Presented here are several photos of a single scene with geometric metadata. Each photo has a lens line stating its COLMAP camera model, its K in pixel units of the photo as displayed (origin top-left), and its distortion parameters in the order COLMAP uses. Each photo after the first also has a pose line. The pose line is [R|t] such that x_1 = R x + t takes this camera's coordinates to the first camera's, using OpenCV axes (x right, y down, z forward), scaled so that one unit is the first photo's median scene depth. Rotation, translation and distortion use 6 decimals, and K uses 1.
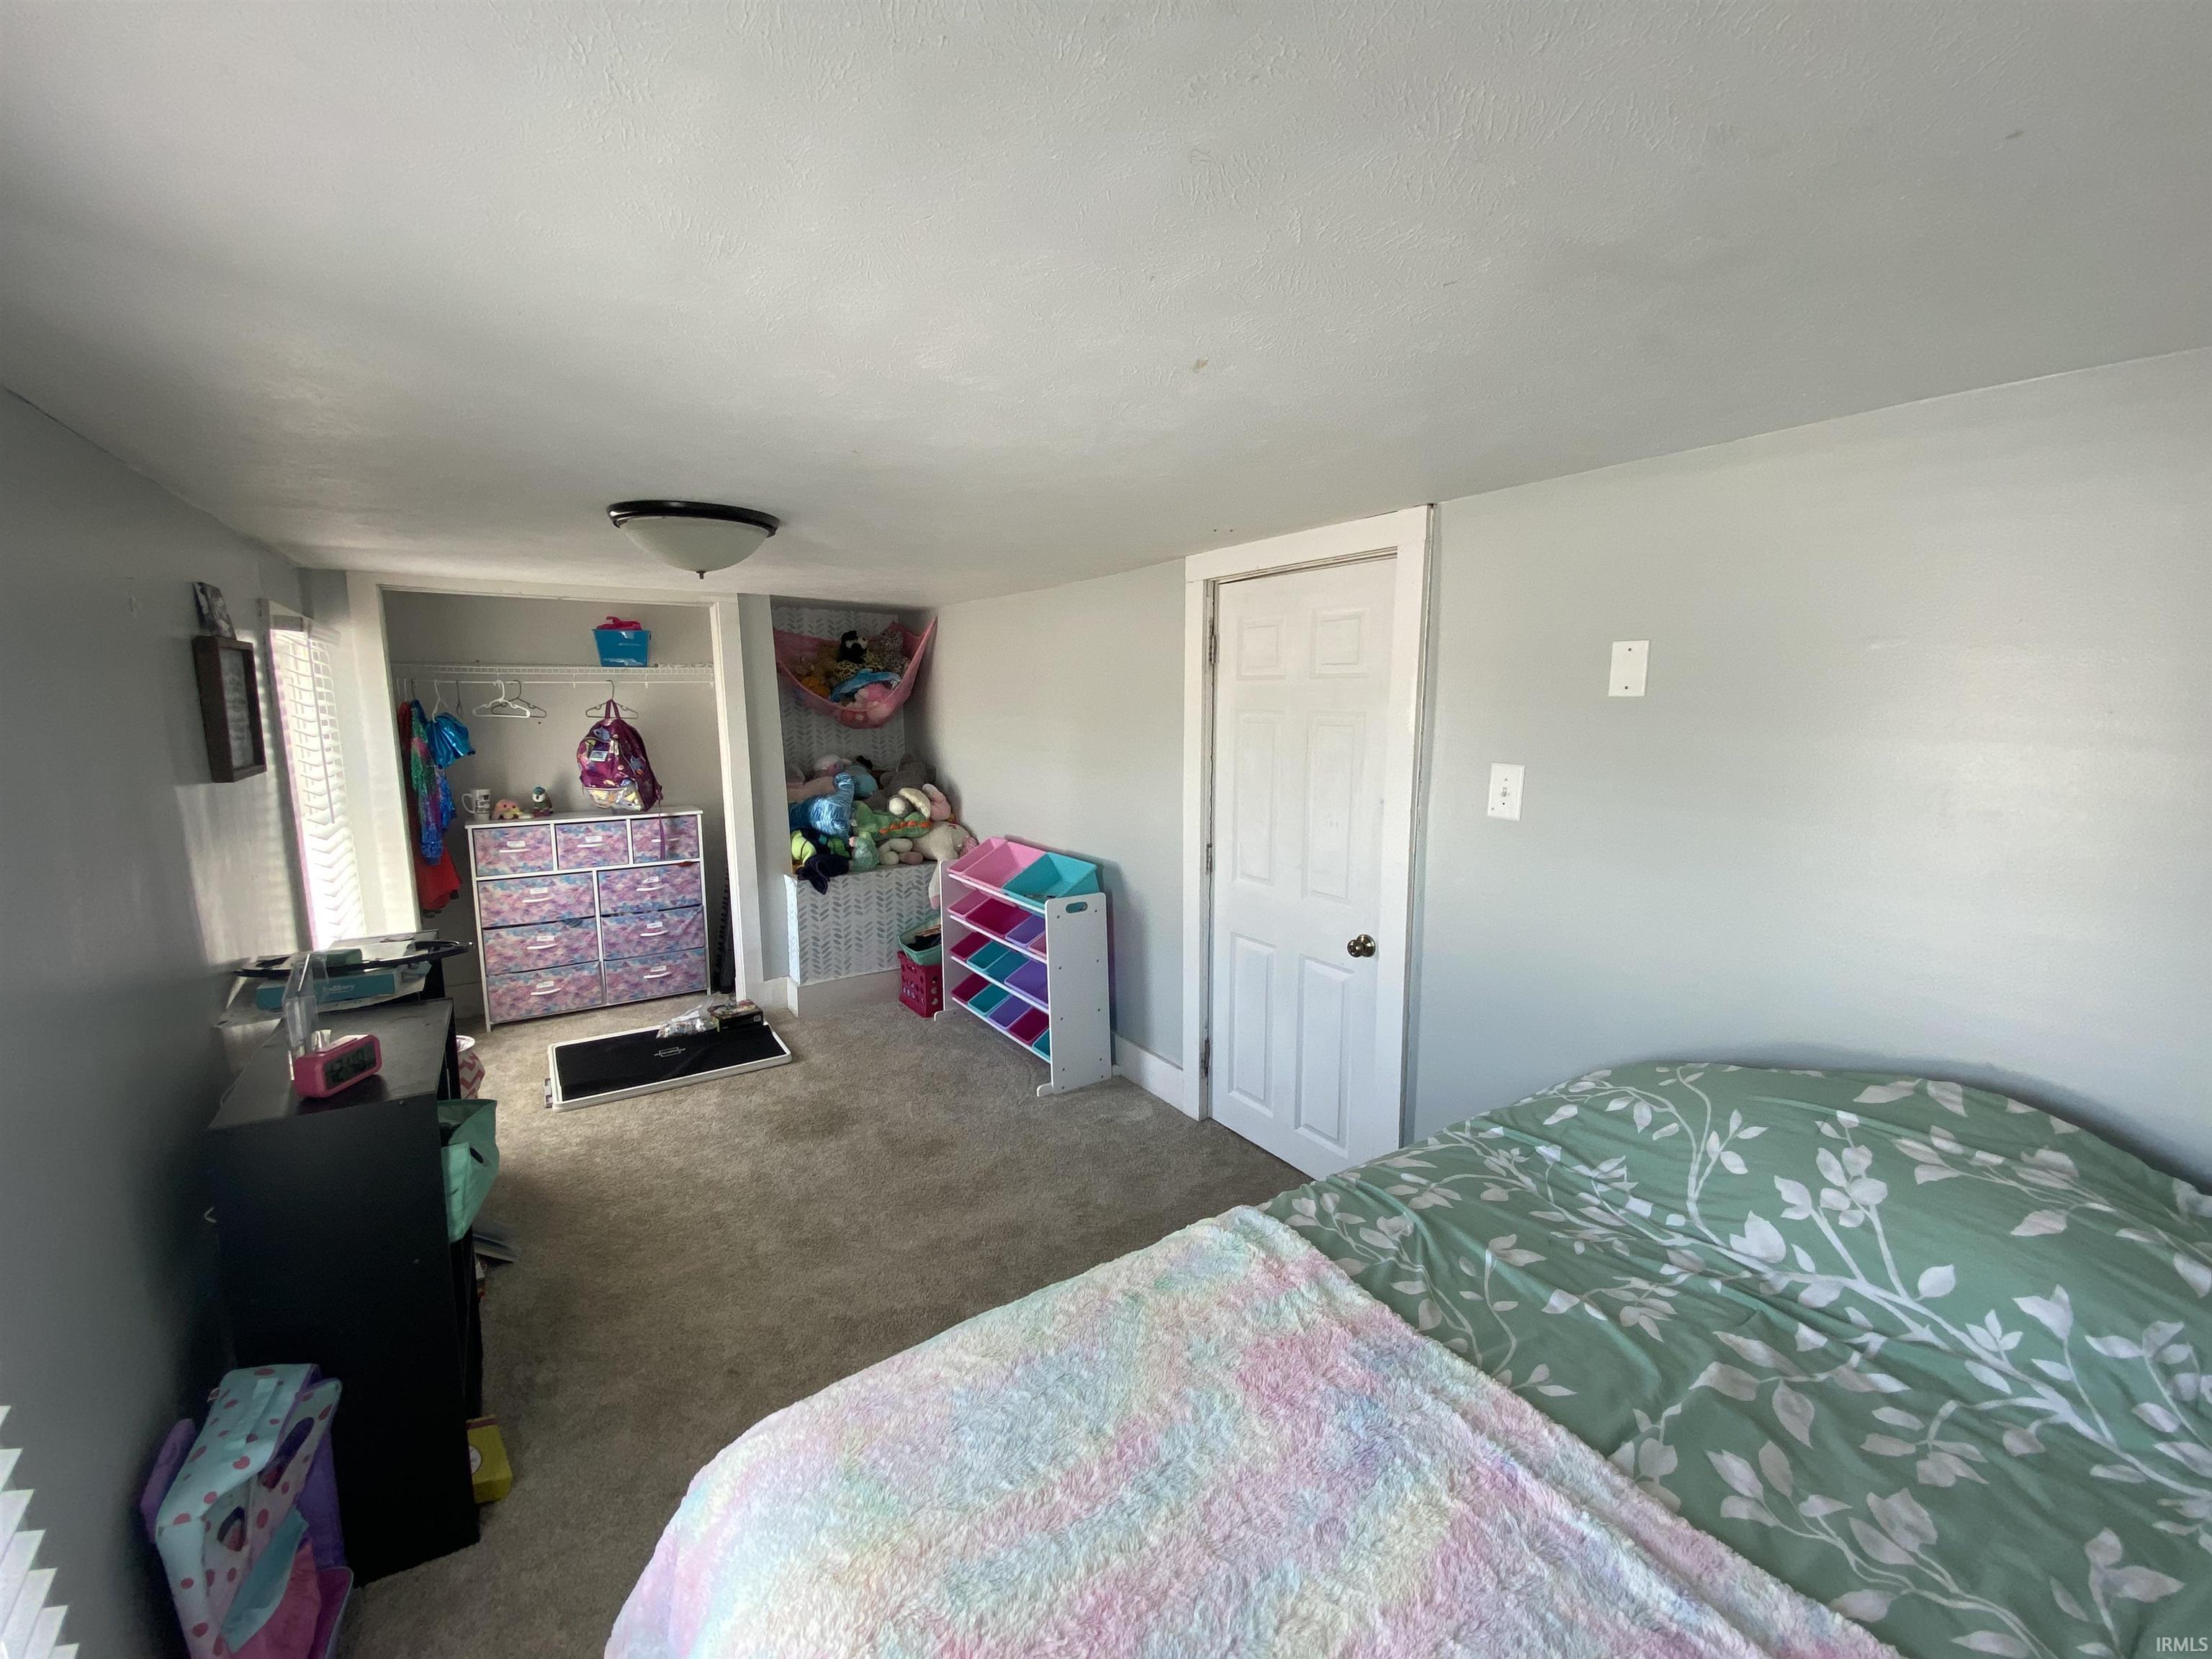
lens RADIAL K [[881.8, 0, 1109.4], [0, 881.8, 831.6], [0, 0, 1]] dist [0.025269, -0.024315]
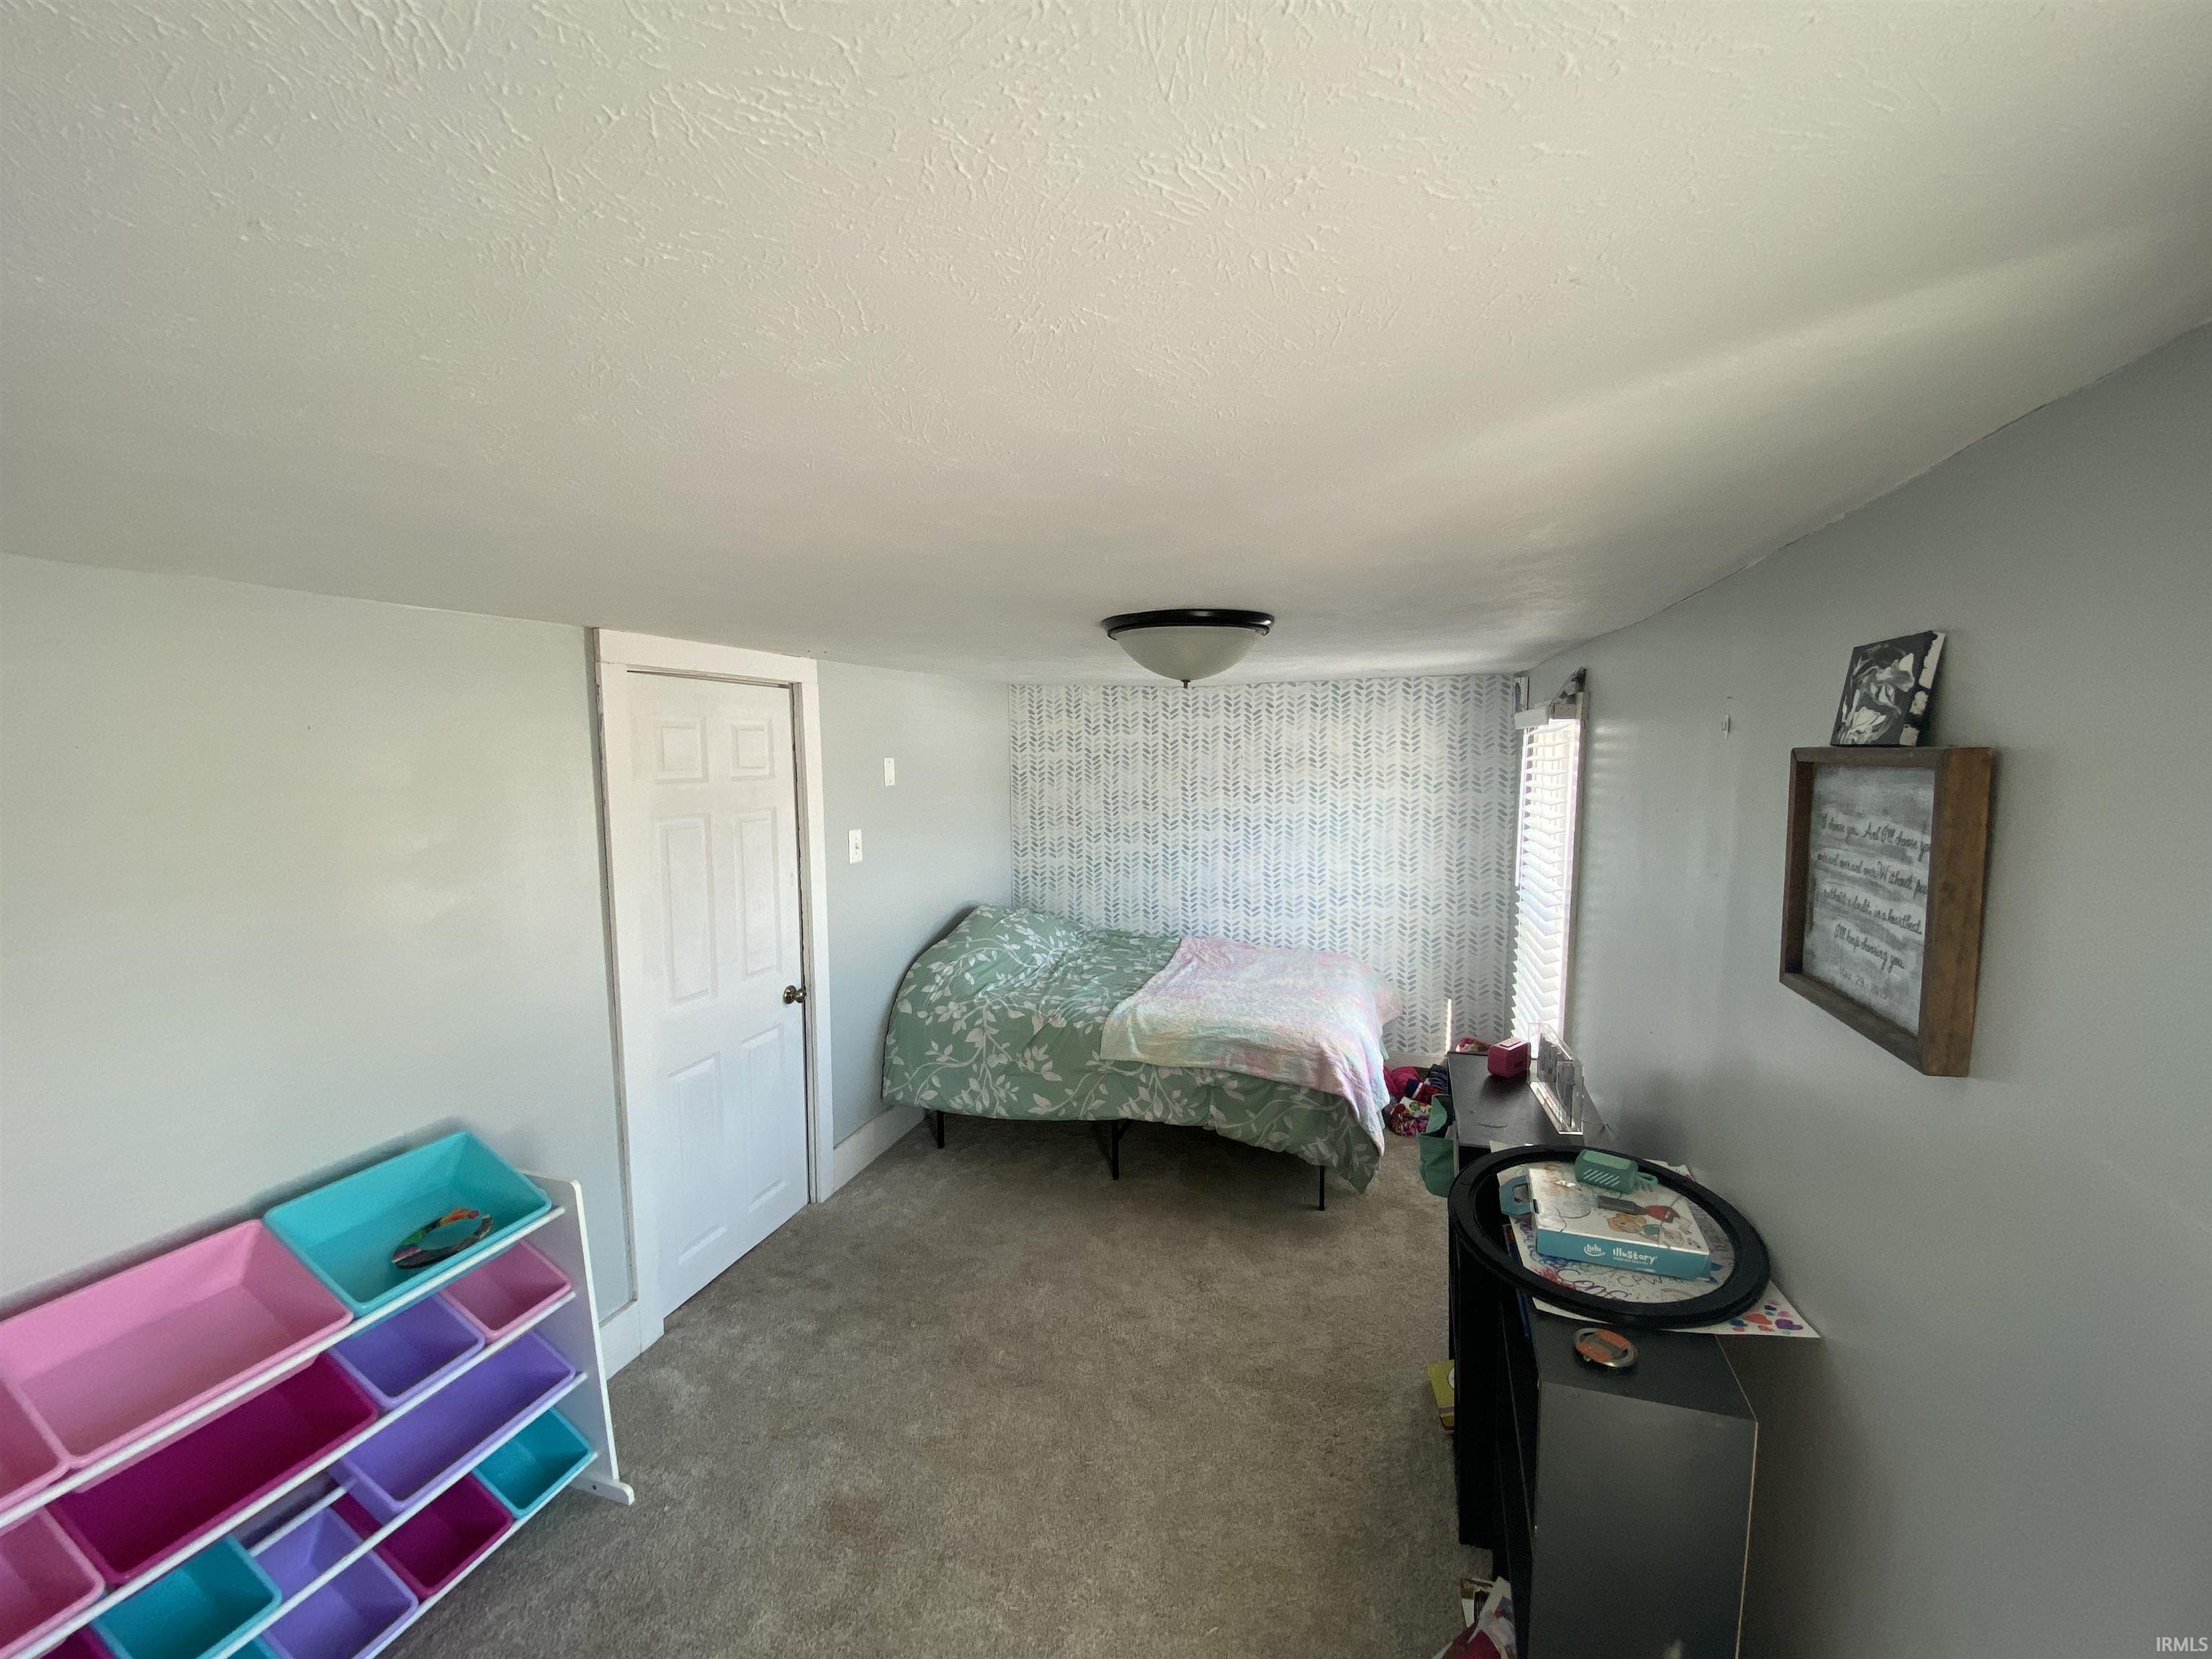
lens RADIAL K [[881.8, 0, 1109.4], [0, 881.8, 831.6], [0, 0, 1]] dist [0.025269, -0.024315]
pose [[-0.611023, -0.064485, 0.788982, -1.257942], [0.136124, 0.973271, 0.184968, -0.345764], [-0.779821, 0.220419, -0.585913, 1.781055]]
